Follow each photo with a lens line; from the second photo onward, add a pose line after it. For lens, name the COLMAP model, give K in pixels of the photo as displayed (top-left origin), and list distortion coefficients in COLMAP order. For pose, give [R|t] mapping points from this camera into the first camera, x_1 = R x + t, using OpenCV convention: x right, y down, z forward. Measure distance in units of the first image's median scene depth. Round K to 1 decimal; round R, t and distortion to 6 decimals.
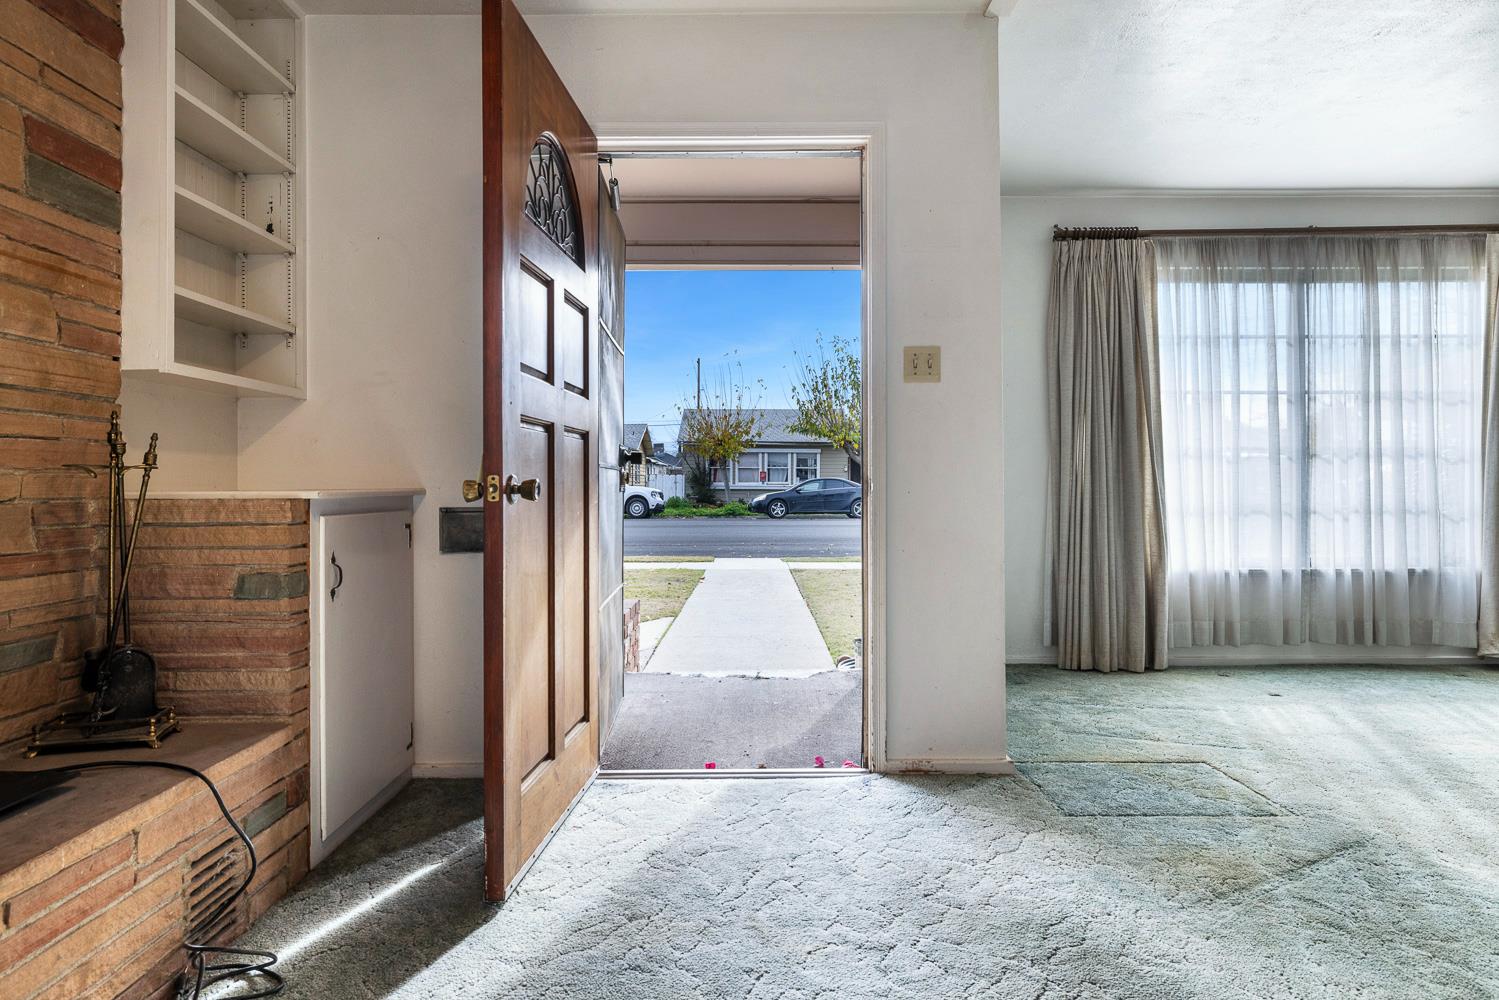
lens RADIAL K [[920.0, 0, 747.0], [0, 920.0, 477.3], [0, 0, 1]] dist [0.000947, 0.000563]
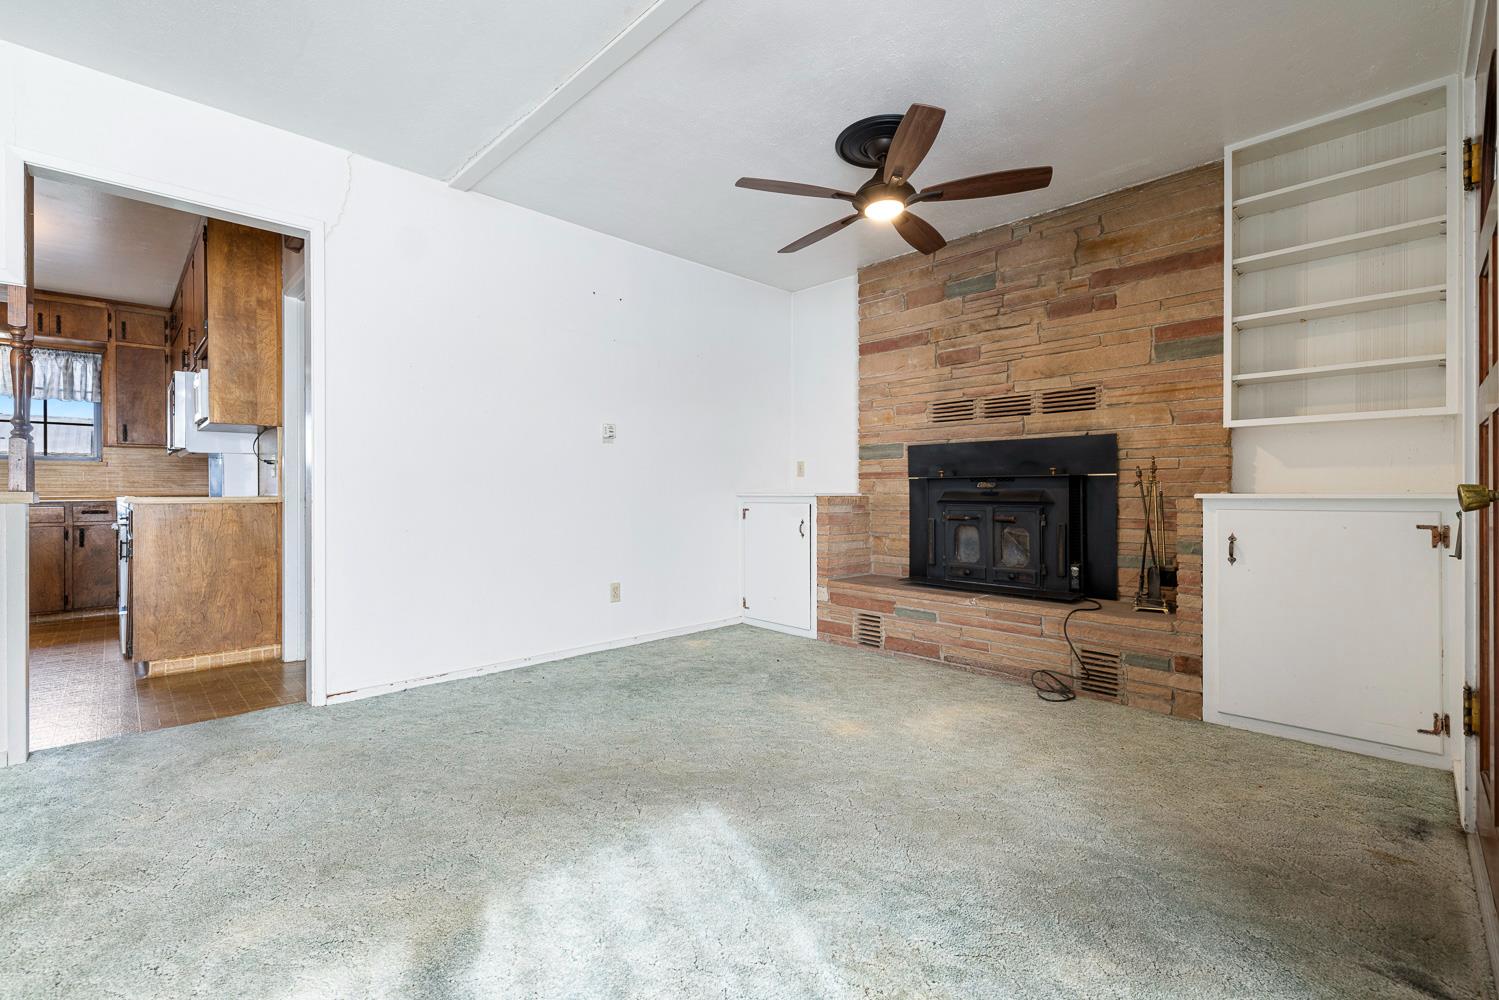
lens RADIAL K [[643.0, 0, 749.6], [0, 643.0, 494.1], [0, 0, 1]] dist [0.000943, 0.000348]
pose [[-0.708624, 0.005440, -0.705566, 0.441182], [0.010920, 0.999935, -0.003257, 0.004552], [0.705502, -0.010013, -0.708637, 0.594944]]
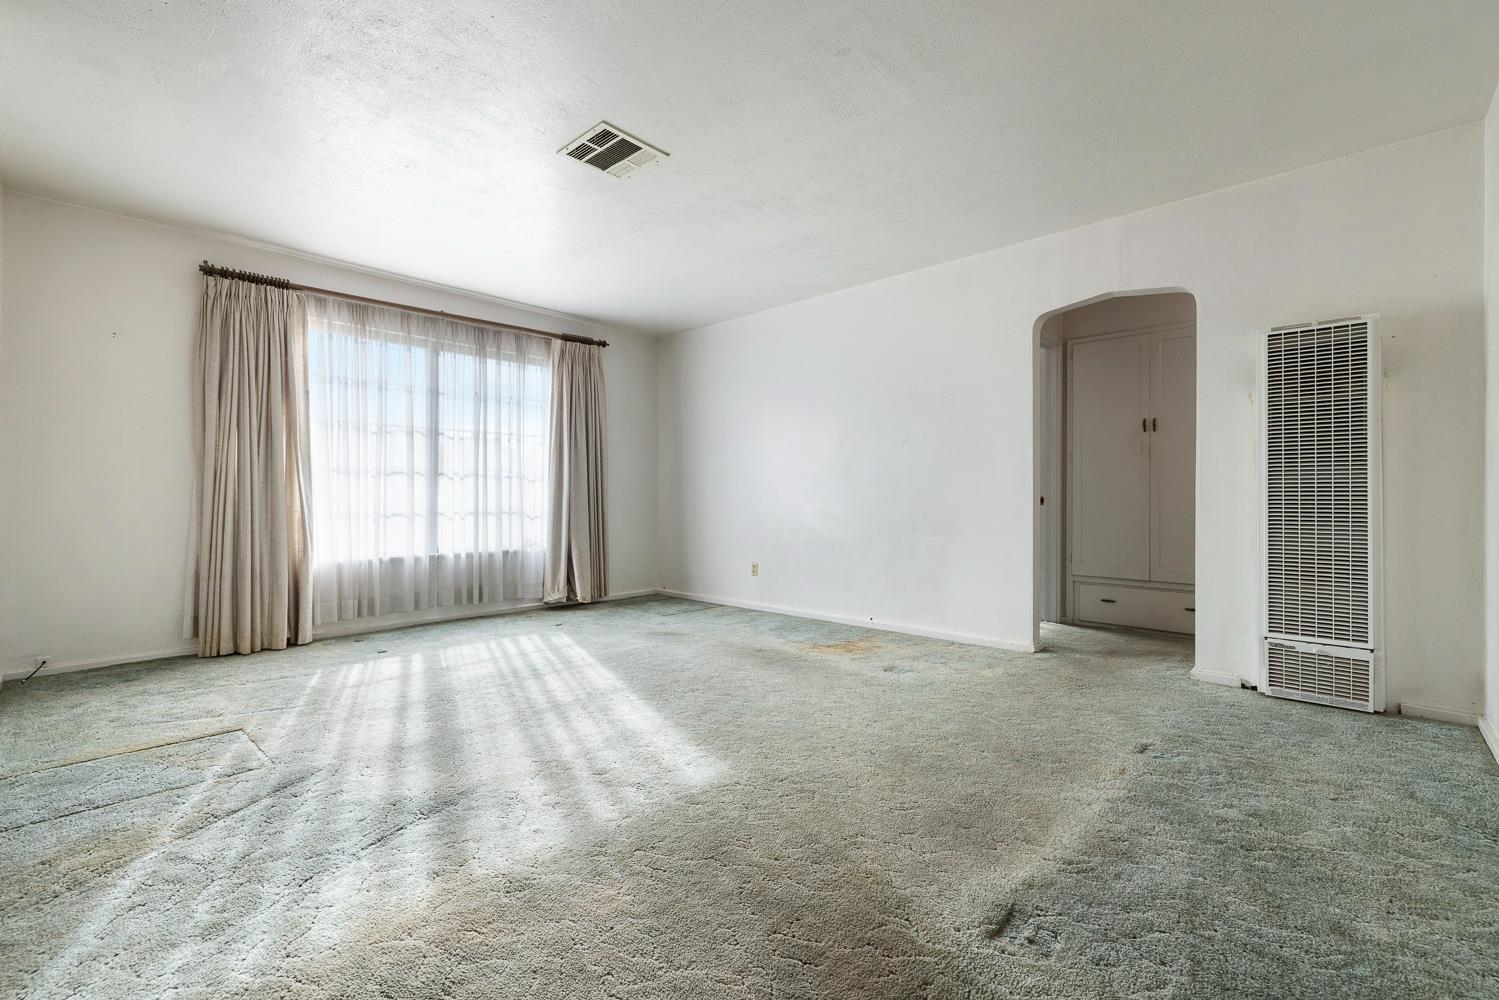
lens RADIAL K [[650.8, 0, 747.2], [0, 650.8, 491.0], [0, 0, 1]] dist [0.005010, 0.000651]
pose [[0.687128, 0.010292, 0.726463, 0.216287], [-0.012421, 0.999920, -0.002418, -0.000702], [-0.726430, -0.007361, 0.687201, -0.026877]]
